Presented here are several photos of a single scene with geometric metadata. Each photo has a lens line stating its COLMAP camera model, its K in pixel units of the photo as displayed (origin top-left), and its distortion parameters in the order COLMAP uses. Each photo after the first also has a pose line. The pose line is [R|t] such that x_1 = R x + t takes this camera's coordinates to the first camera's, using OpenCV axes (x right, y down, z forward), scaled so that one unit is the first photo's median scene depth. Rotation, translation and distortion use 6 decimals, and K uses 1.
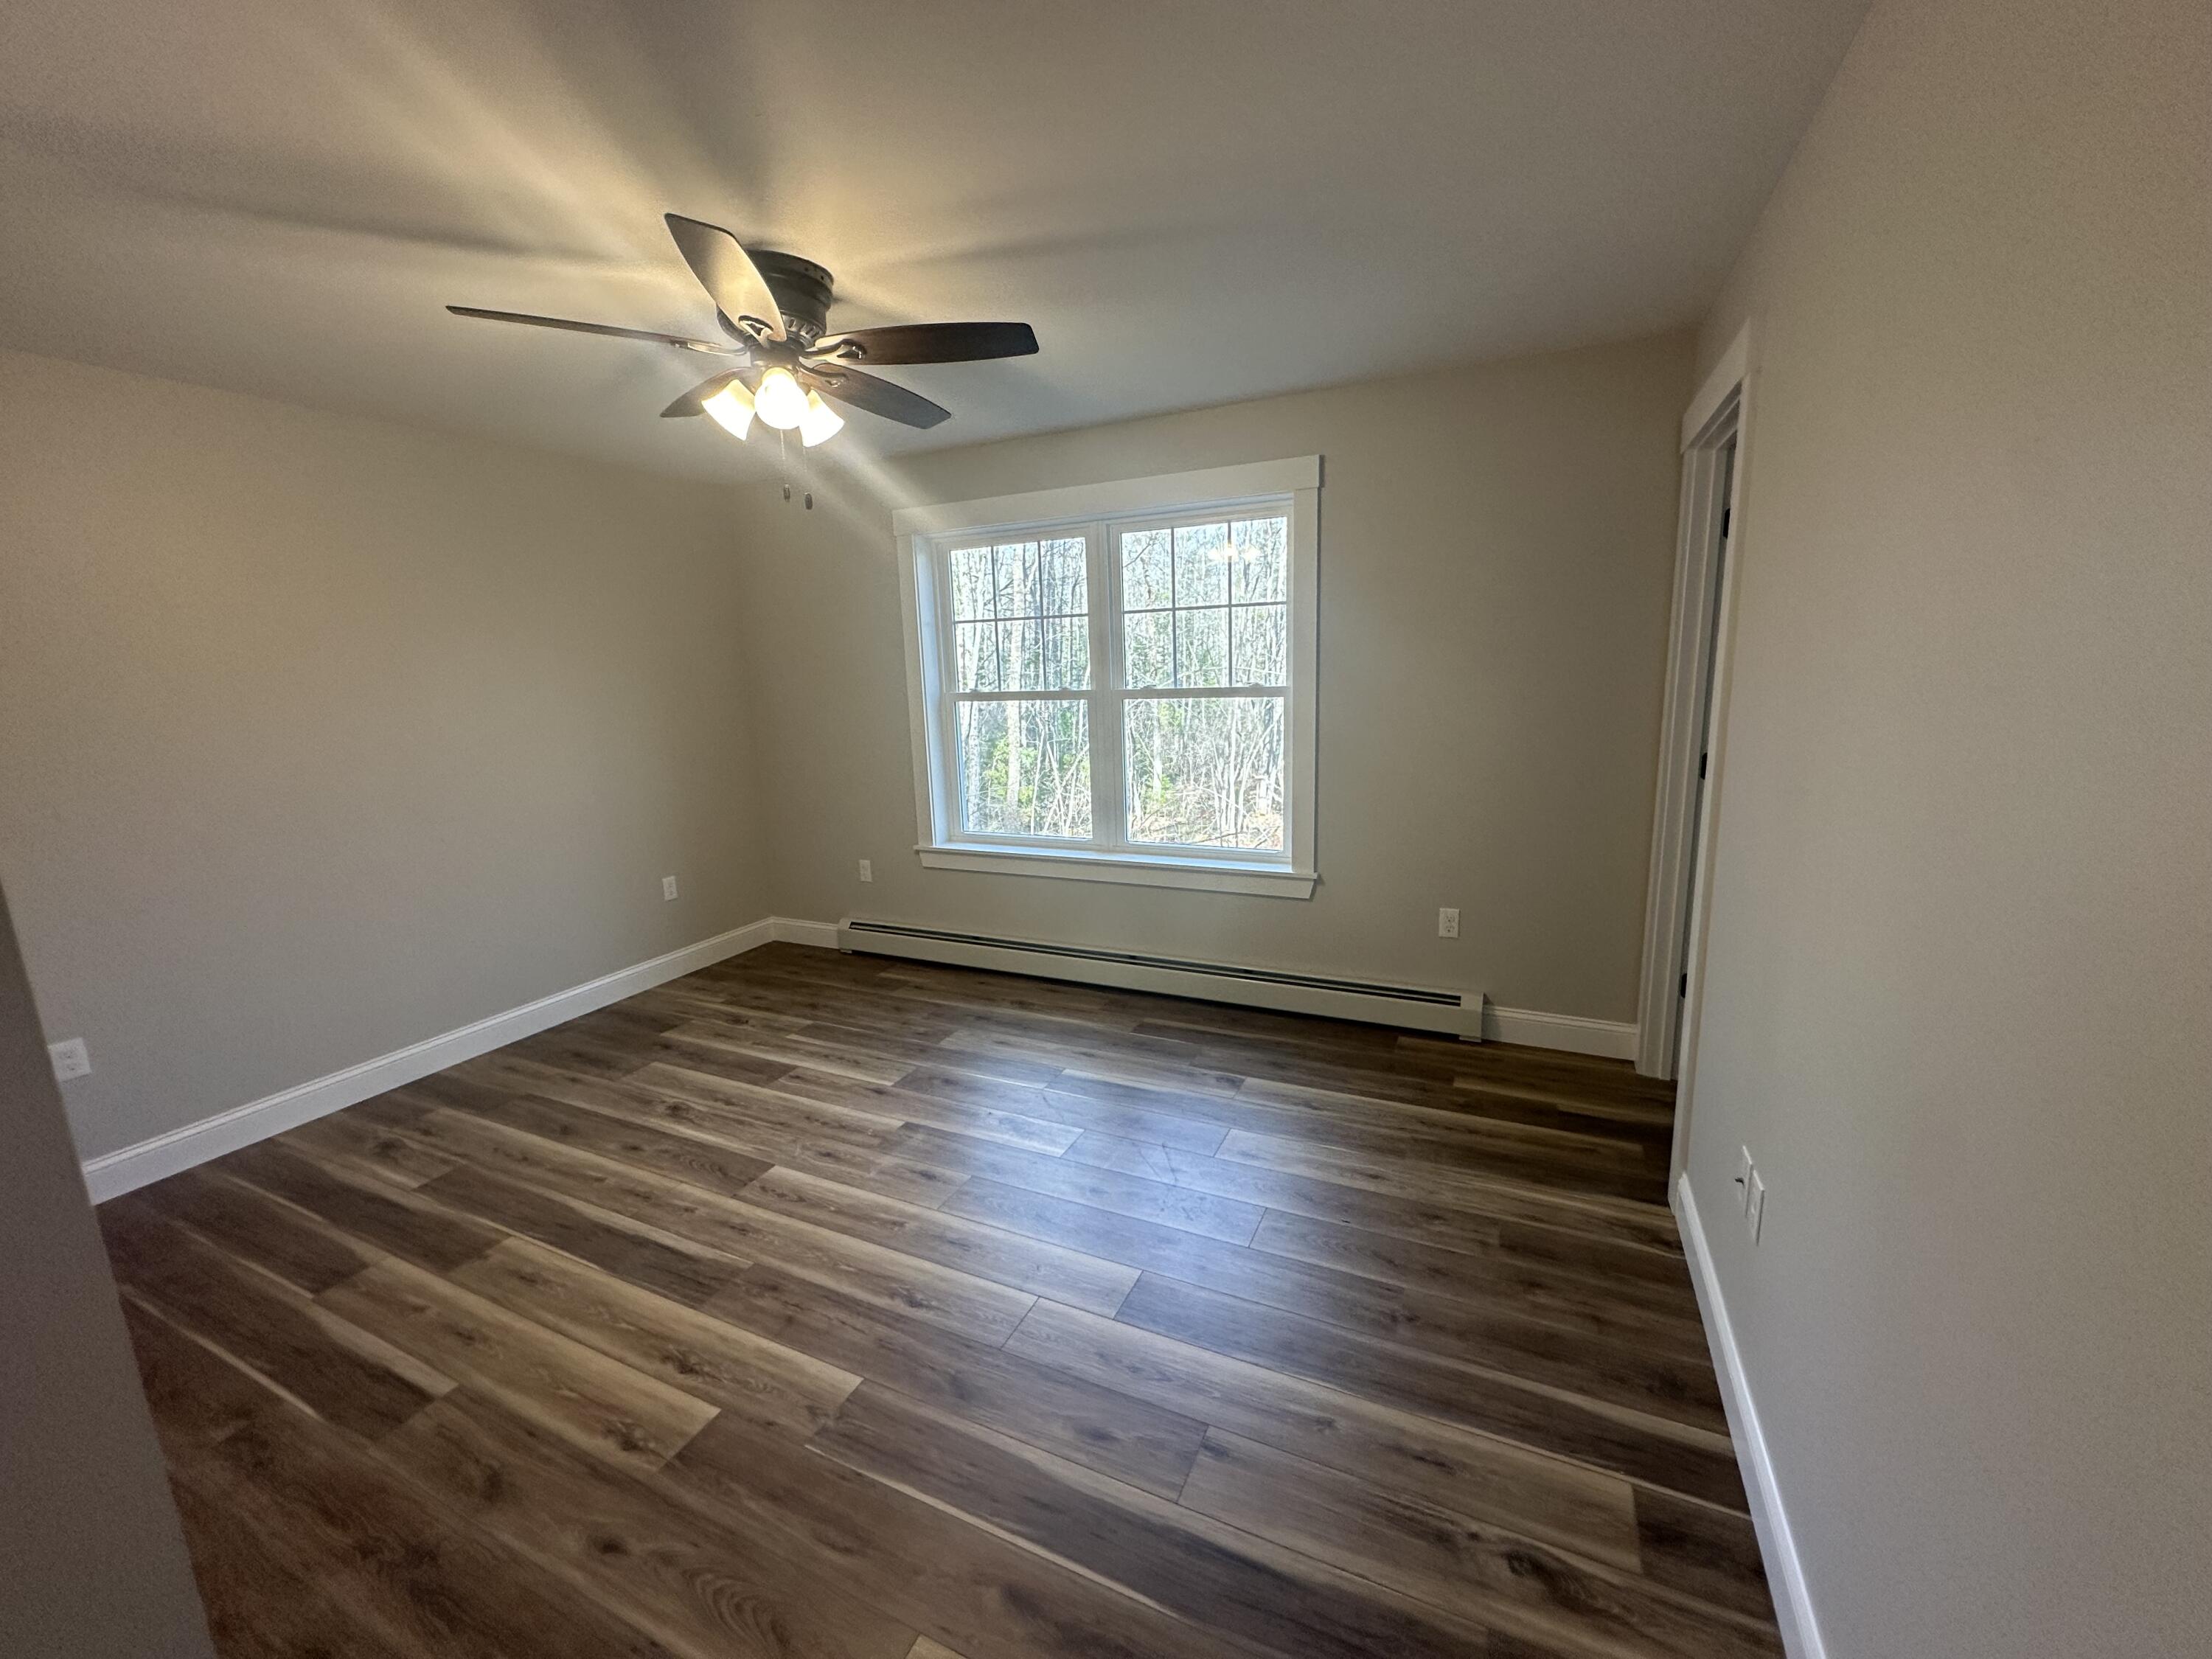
lens RADIAL K [[877.9, 0, 1102.7], [0, 877.9, 824.1], [0, 0, 1]] dist [-0.001699, 0.000132]
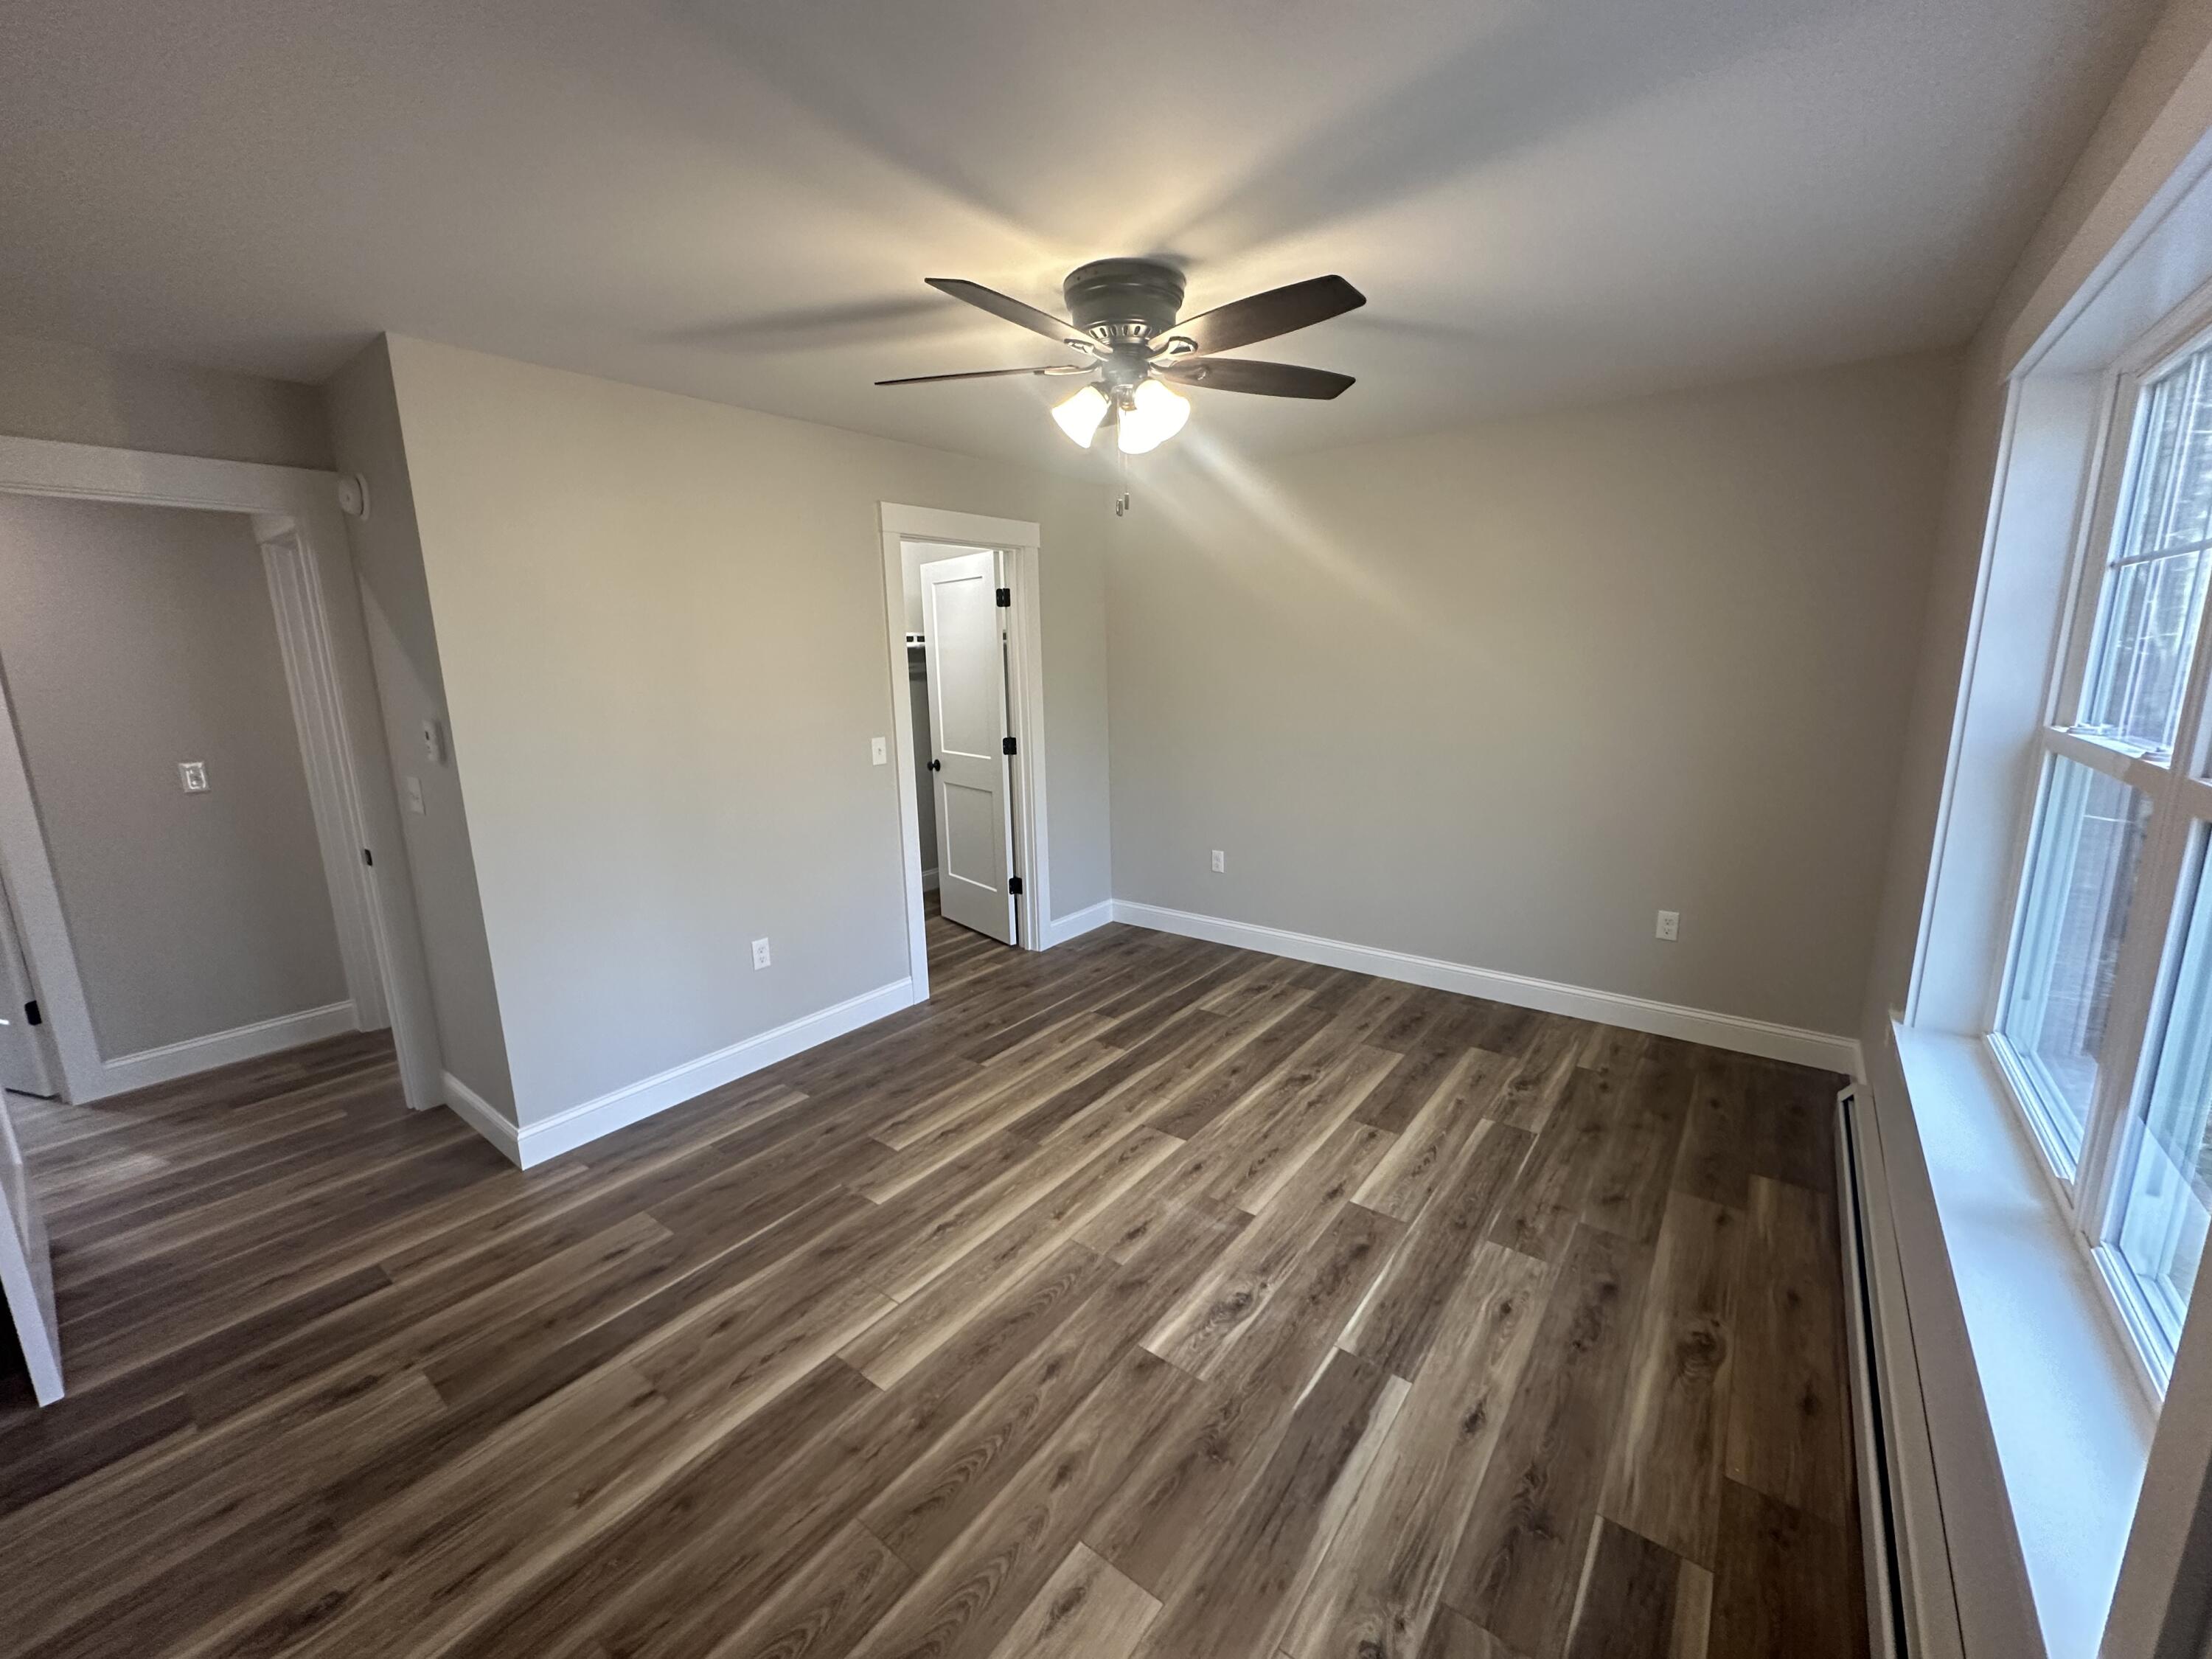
lens RADIAL K [[877.9, 0, 1102.7], [0, 877.9, 824.1], [0, 0, 1]] dist [-0.001699, 0.000132]
pose [[-0.210383, 0.227520, -0.950775, 0.510426], [-0.149662, 0.953582, 0.261309, -0.212646], [0.966095, 0.197270, -0.166566, 0.902960]]
